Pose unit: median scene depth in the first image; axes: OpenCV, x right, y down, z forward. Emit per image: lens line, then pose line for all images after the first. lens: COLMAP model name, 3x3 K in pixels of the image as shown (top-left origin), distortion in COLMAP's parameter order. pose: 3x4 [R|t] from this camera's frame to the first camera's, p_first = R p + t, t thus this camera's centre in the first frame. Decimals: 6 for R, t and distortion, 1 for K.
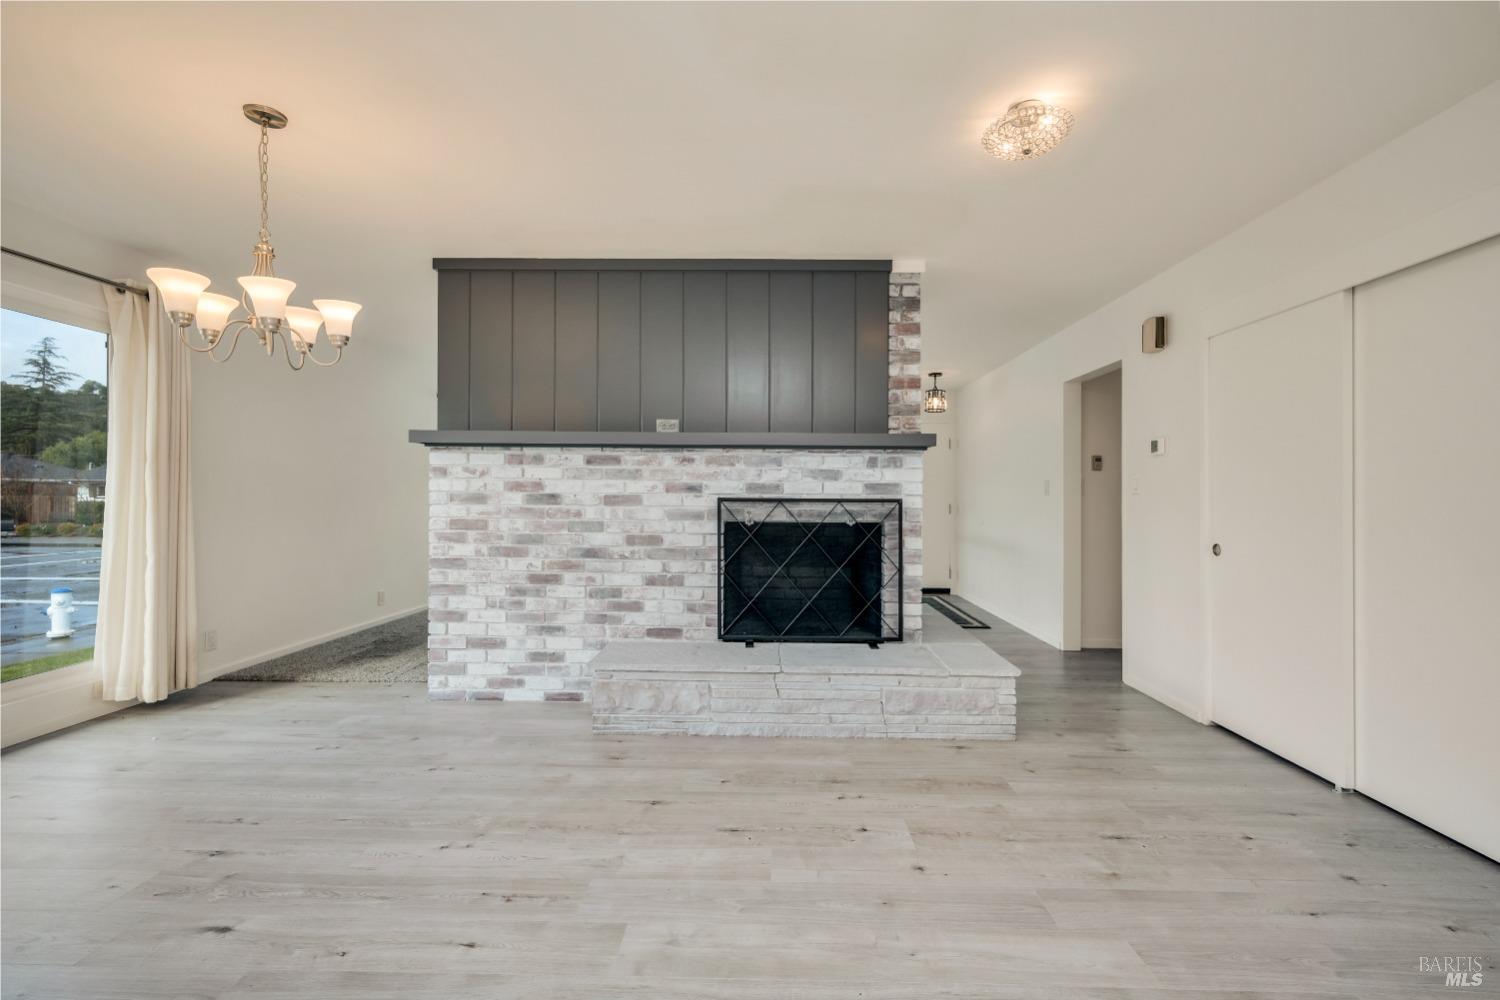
lens RADIAL K [[621.7, 0, 748.1], [0, 621.7, 502.7], [0, 0, 1]] dist [-0.001334, -0.000226]
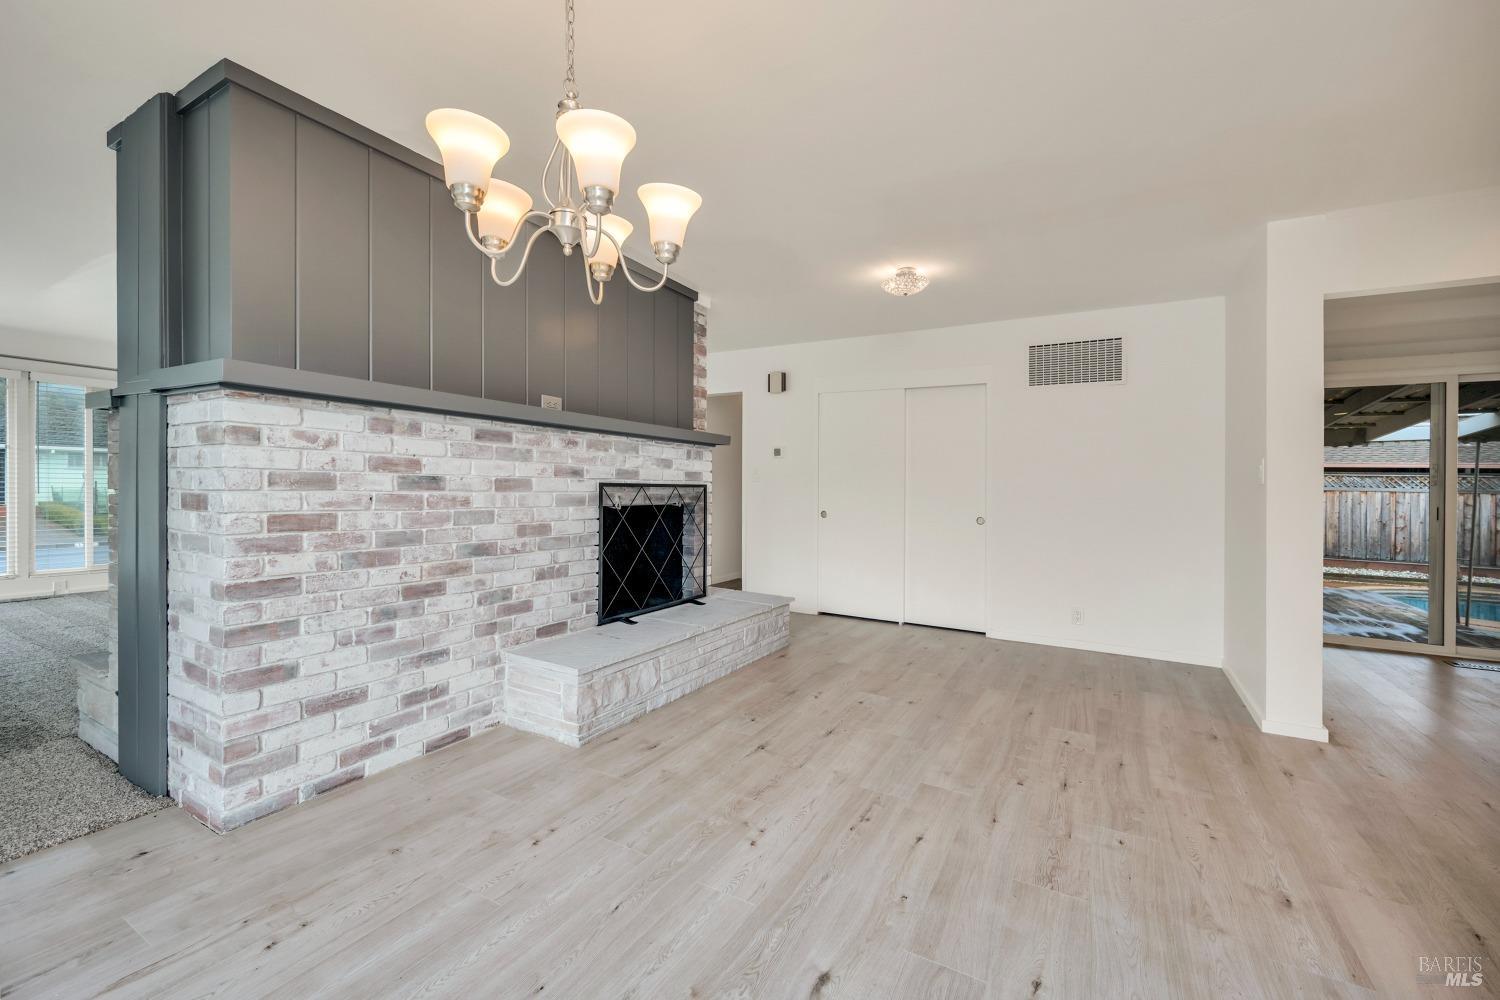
lens RADIAL K [[621.7, 0, 715.7], [0, 621.7, 488.9], [0, 0, 1]] dist [-0.001334, -0.000226]
pose [[0.496582, -0.003008, 0.867985, -0.819169], [-0.009032, 0.999922, 0.008633, -0.008367], [-0.867943, -0.012126, 0.496516, 0.340692]]
